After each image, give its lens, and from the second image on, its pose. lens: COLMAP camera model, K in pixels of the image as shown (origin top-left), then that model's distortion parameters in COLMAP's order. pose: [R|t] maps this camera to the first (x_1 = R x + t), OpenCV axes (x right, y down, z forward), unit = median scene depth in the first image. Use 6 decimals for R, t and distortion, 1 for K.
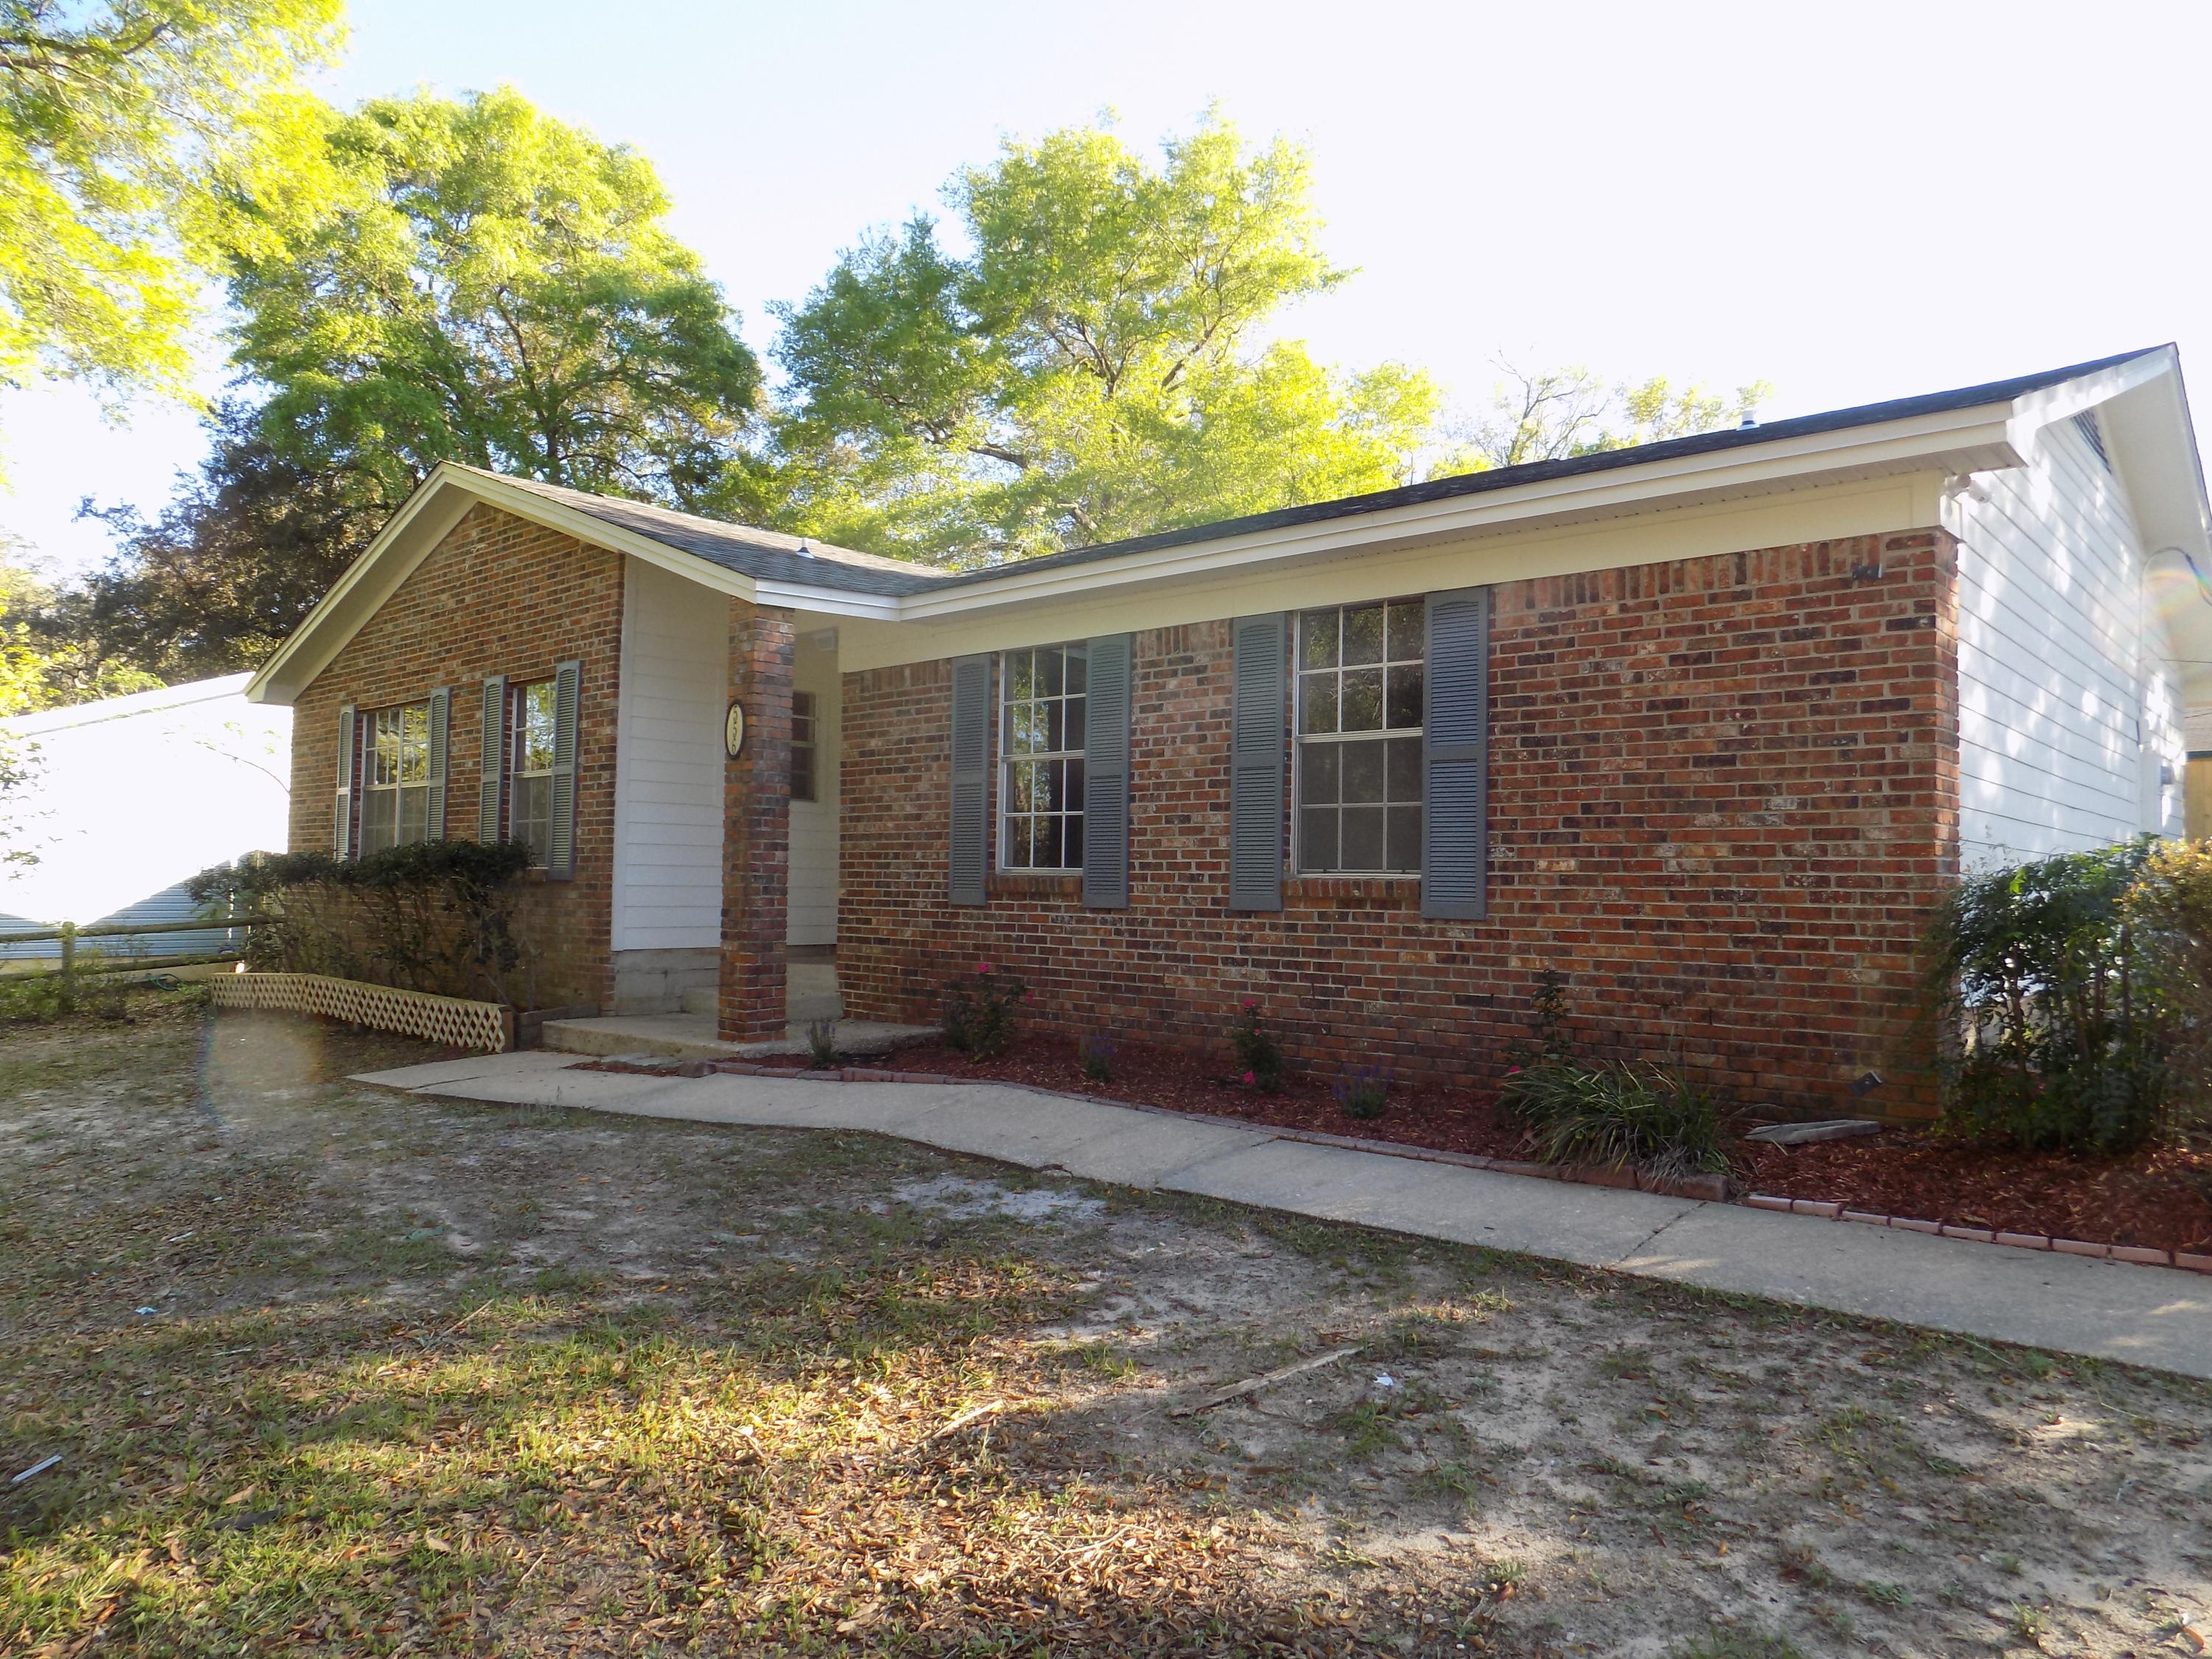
lens RADIAL K [[1488.3, 0, 1124.1], [0, 1488.3, 827.9], [0, 0, 1]] dist [-0.074065, 0.075982]
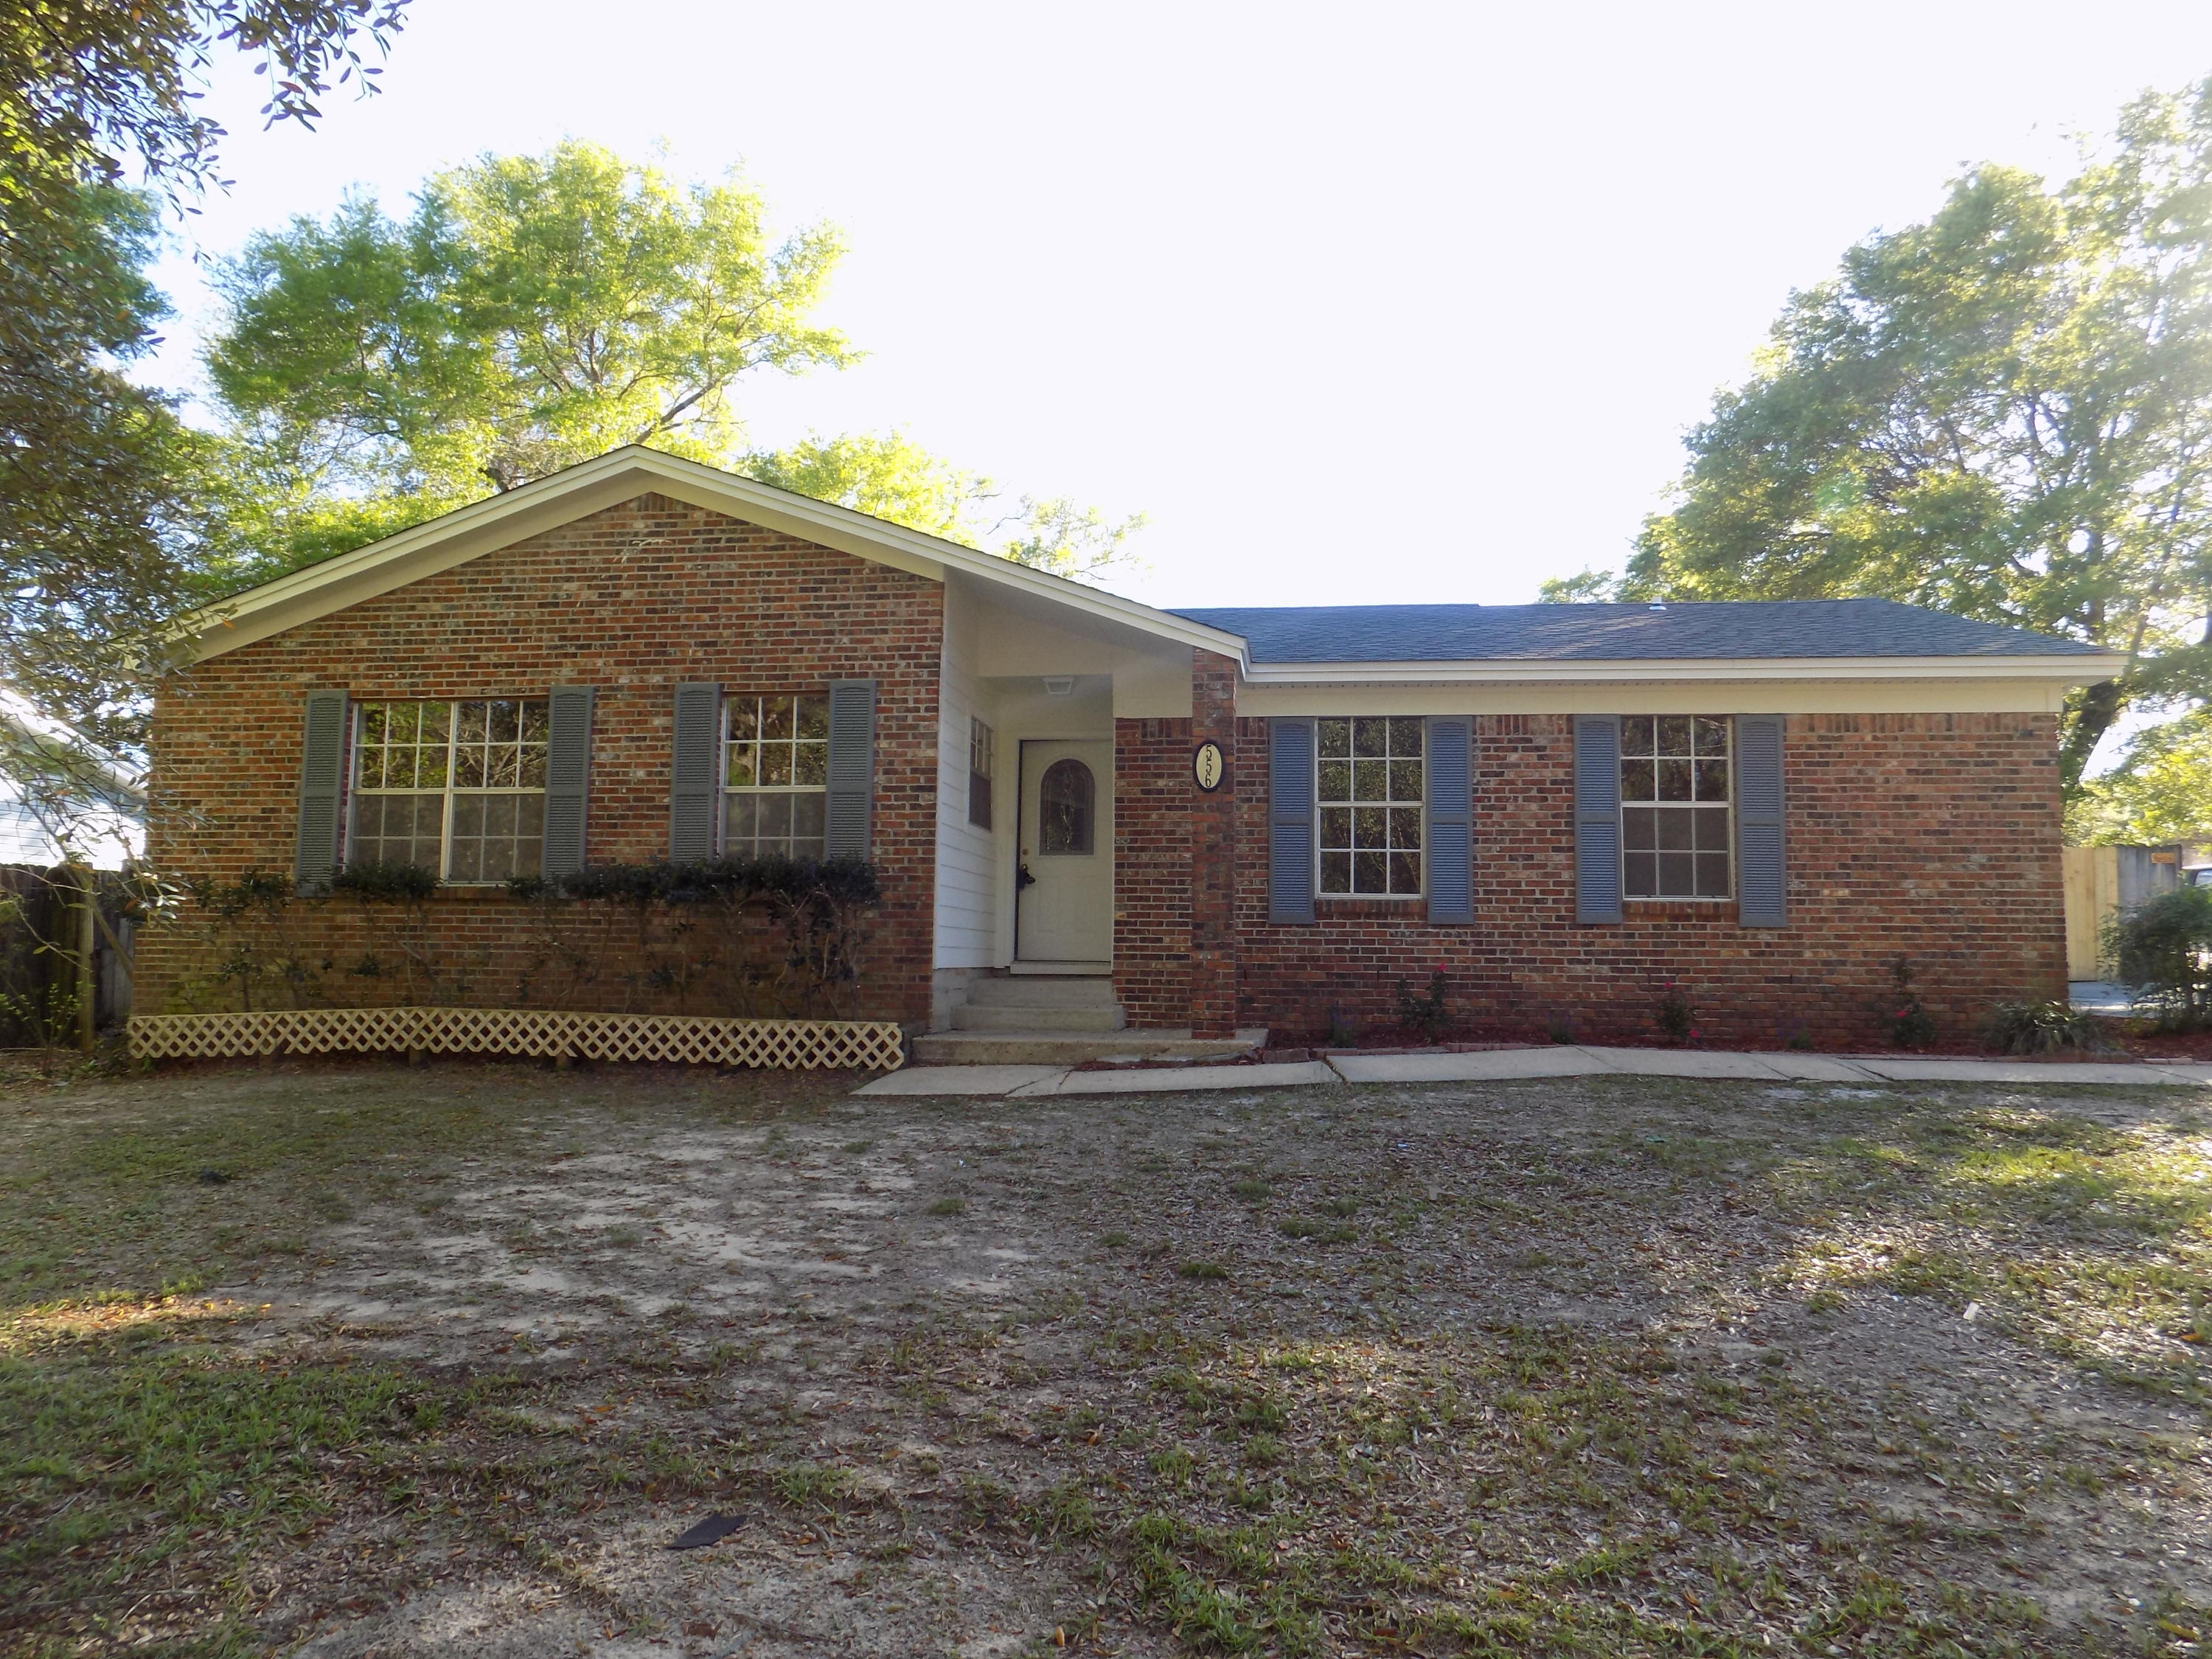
lens RADIAL K [[1488.3, 0, 1123.5], [0, 1488.3, 824.3], [0, 0, 1]] dist [-0.074065, 0.075982]
pose [[0.826320, 0.047244, 0.561216, -1.077827], [-0.022835, 0.998466, -0.050430, 0.042414], [-0.562738, 0.028856, 0.826131, 0.098720]]
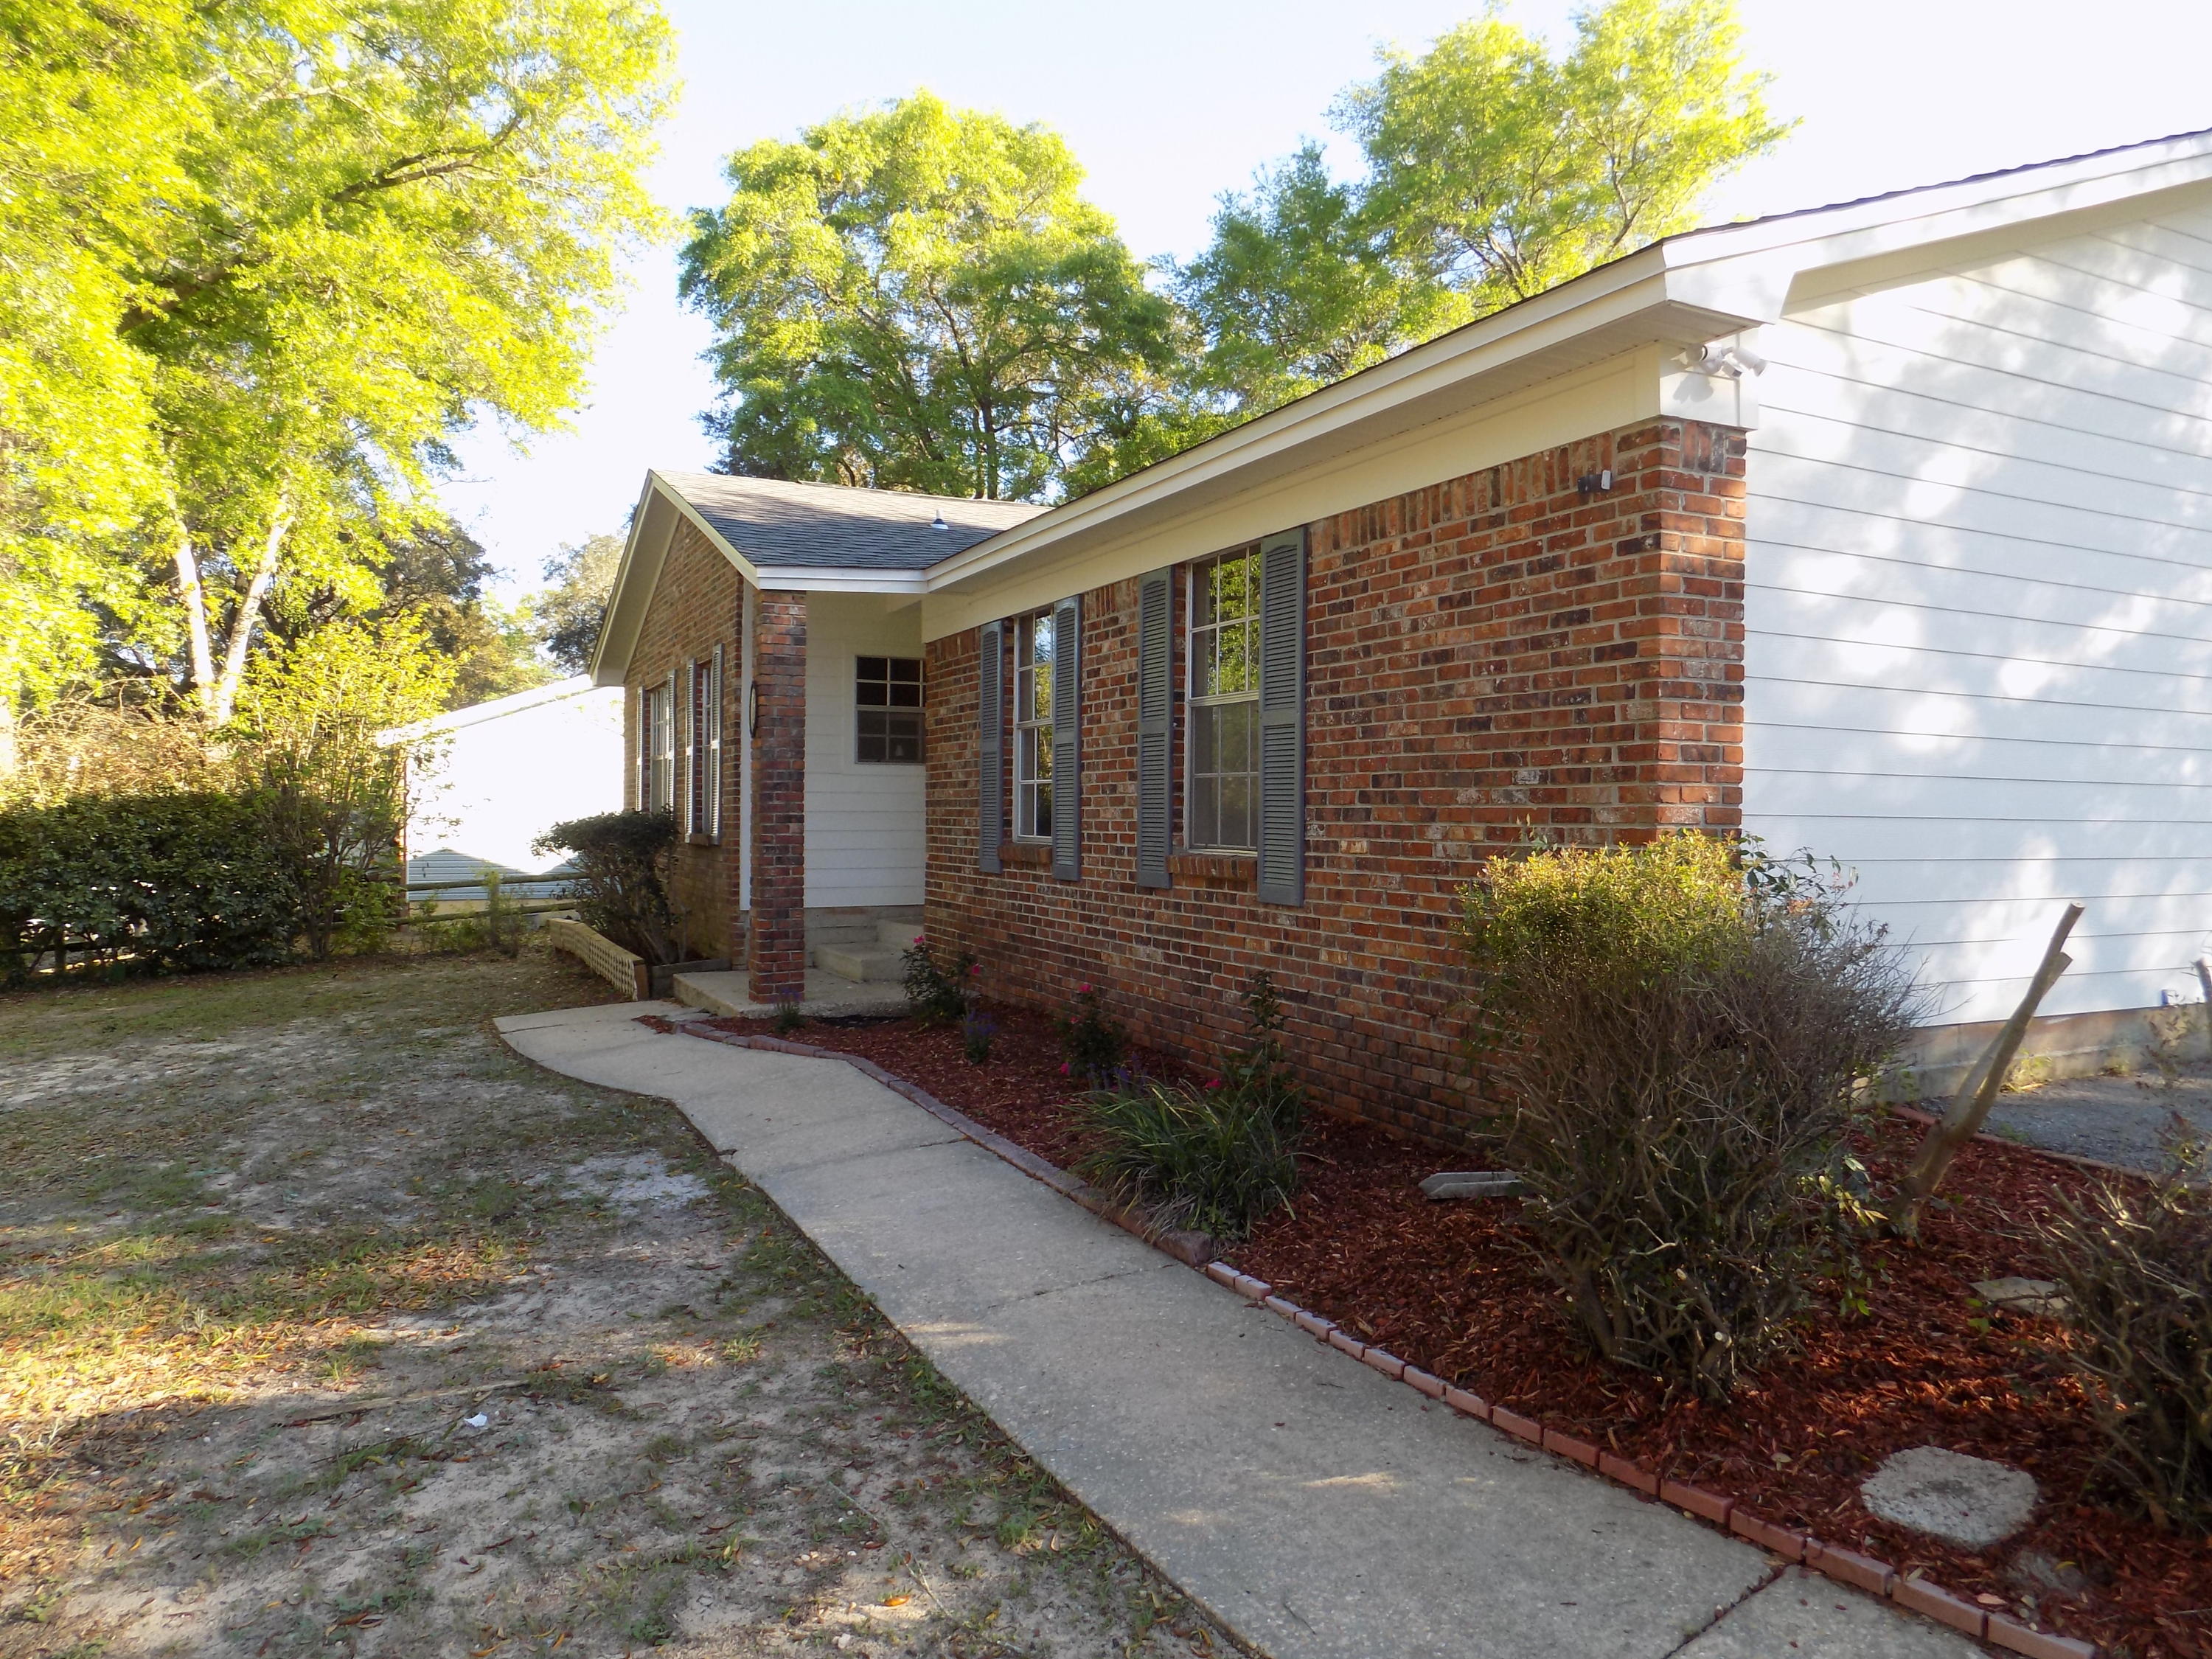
lens RADIAL K [[1488.3, 0, 1128.2], [0, 1488.3, 818.6], [0, 0, 1]] dist [-0.074065, 0.075982]
pose [[0.928127, -0.007631, -0.372186, 0.426177], [0.022145, 0.999151, 0.034736, -0.020772], [0.371605, -0.040482, 0.927508, 0.126321]]
